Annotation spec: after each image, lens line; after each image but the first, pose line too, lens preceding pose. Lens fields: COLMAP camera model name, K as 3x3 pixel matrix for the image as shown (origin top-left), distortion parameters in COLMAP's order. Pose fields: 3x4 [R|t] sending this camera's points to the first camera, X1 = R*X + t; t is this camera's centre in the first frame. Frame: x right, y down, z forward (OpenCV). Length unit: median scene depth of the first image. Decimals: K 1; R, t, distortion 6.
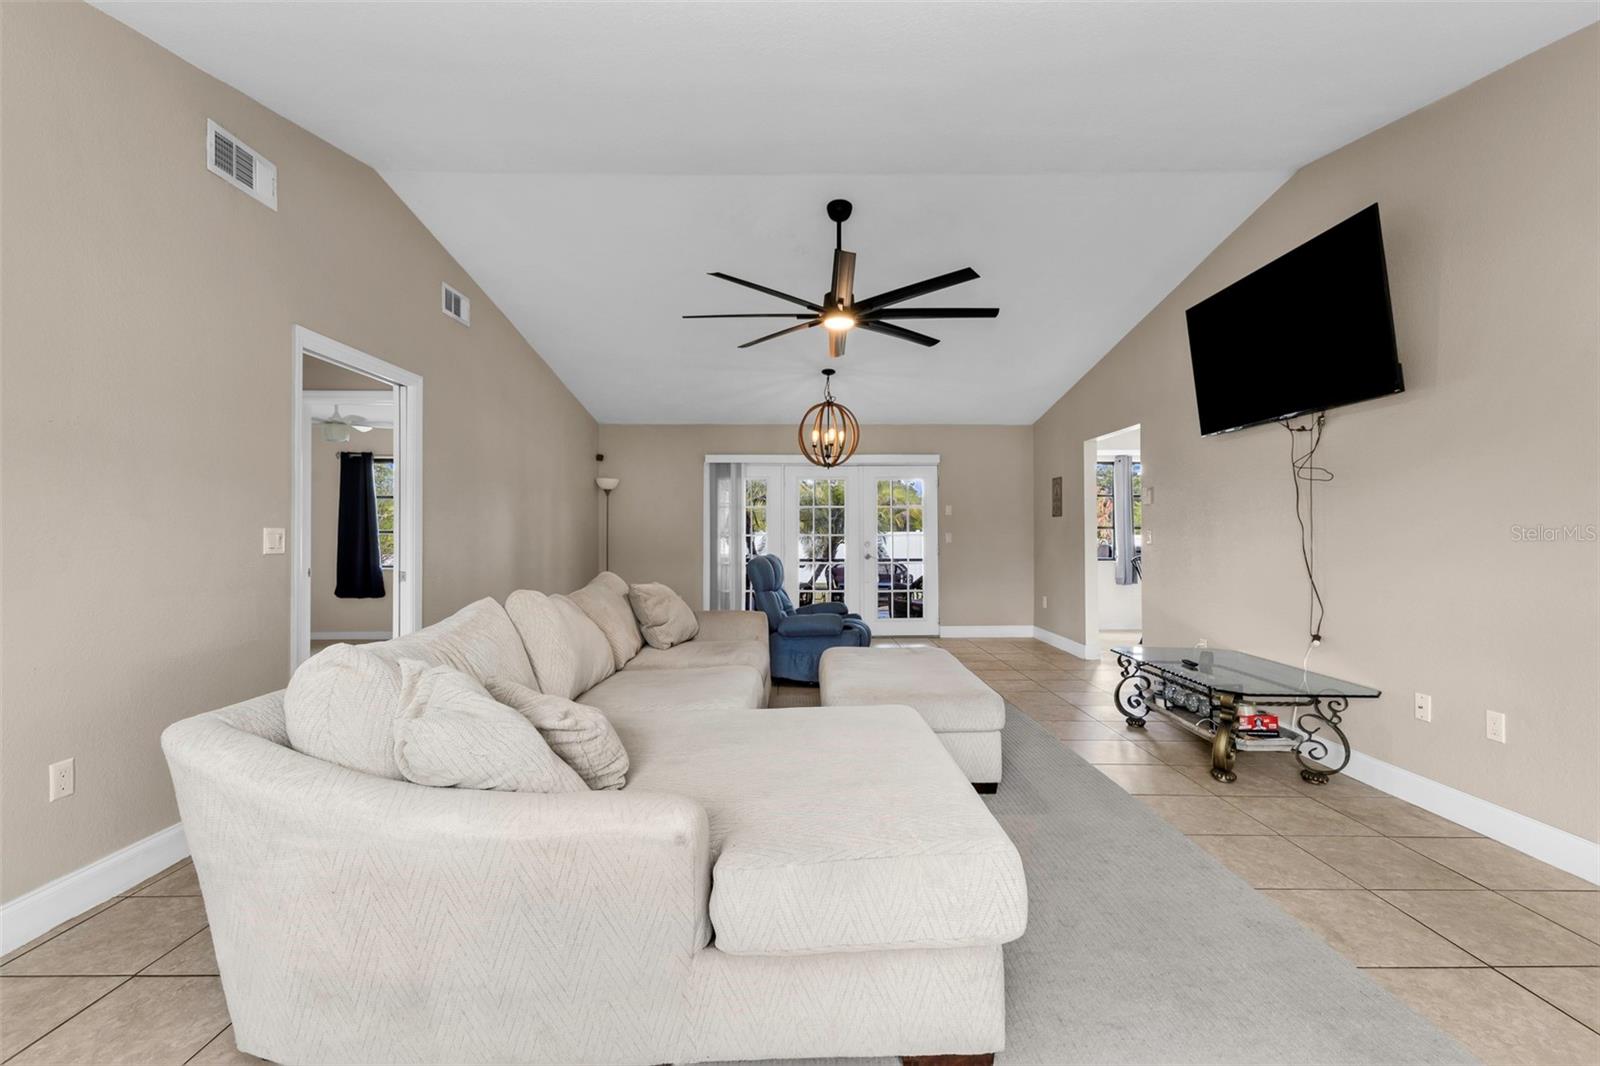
lens RADIAL K [[689.5, 0, 805.4], [0, 689.5, 538.4], [0, 0, 1]] dist [0.006655, -0.000206]
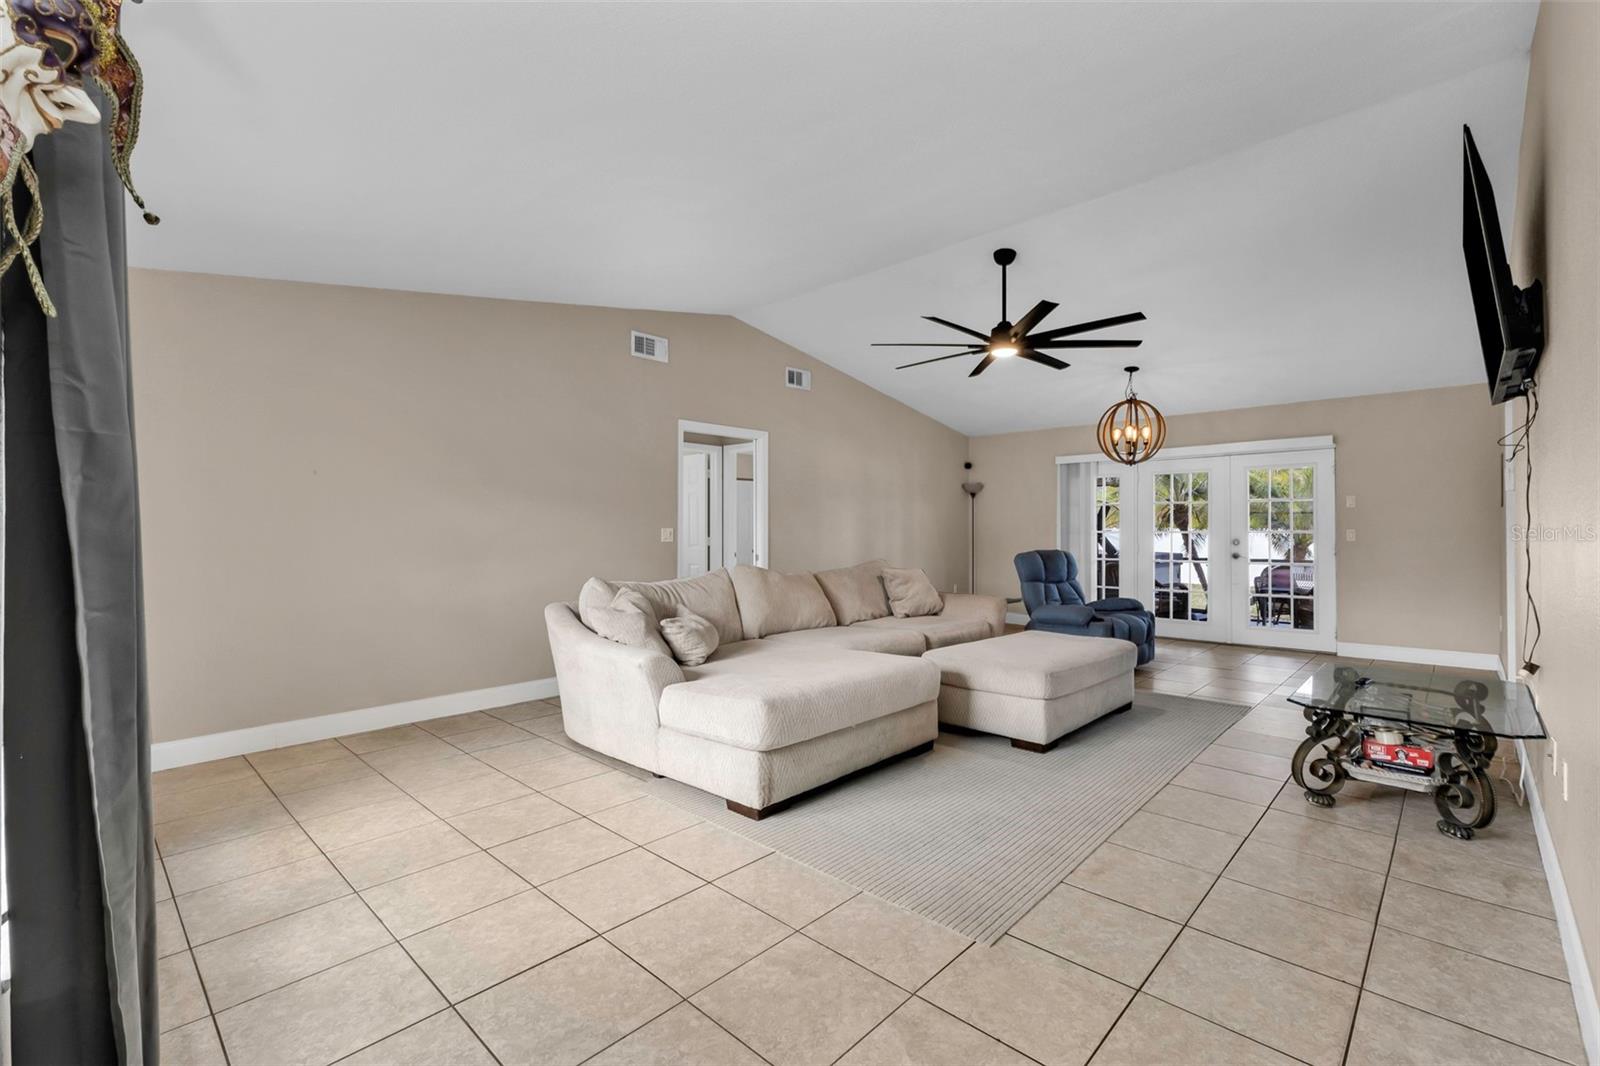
lens RADIAL K [[692.7, 0, 797.2], [0, 692.7, 543.9], [0, 0, 1]] dist [0.001527, -0.000118]
pose [[0.721230, 0.011896, -0.692593, 0.603131], [-0.003151, 0.999899, 0.013893, 0.000120], [0.692688, -0.007837, 0.721195, -0.098871]]
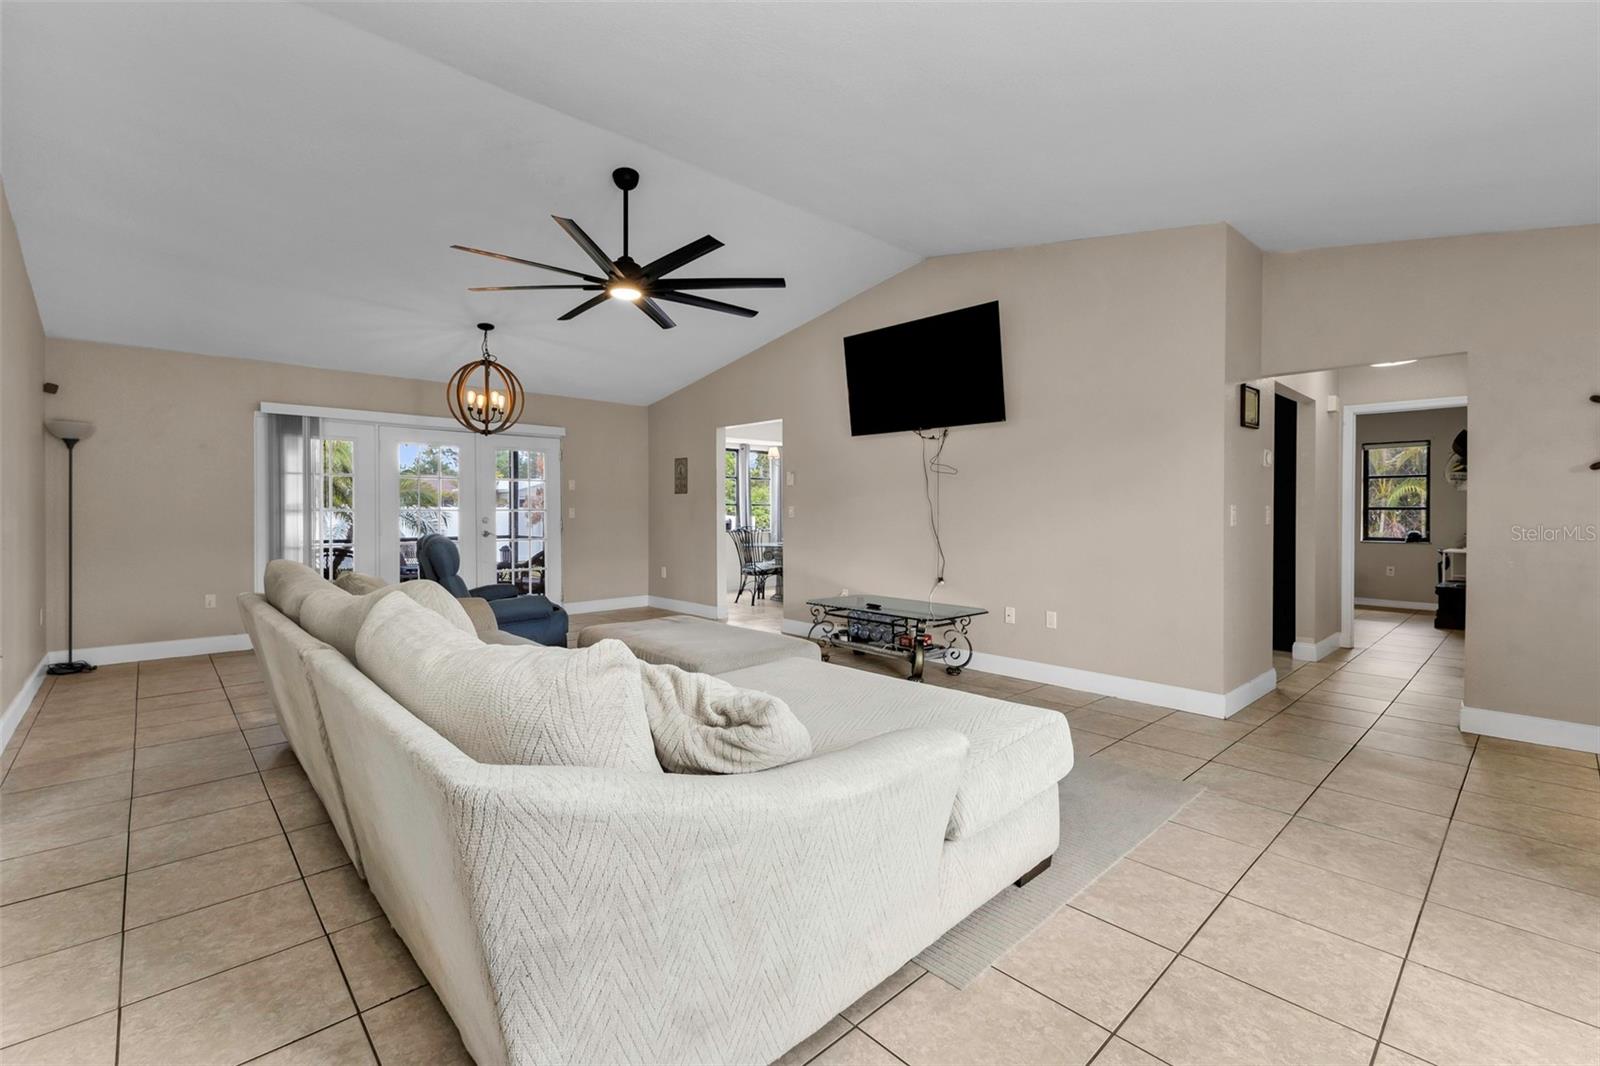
lens RADIAL K [[690.2, 0, 803.9], [0, 690.2, 528.0], [0, 0, 1]] dist [0.003125, -0.000214]
pose [[0.737413, -0.015648, 0.675260, -0.425170], [0.002119, 0.999780, 0.020854, 0.001240], [-0.675438, -0.013948, 0.737284, 0.097576]]
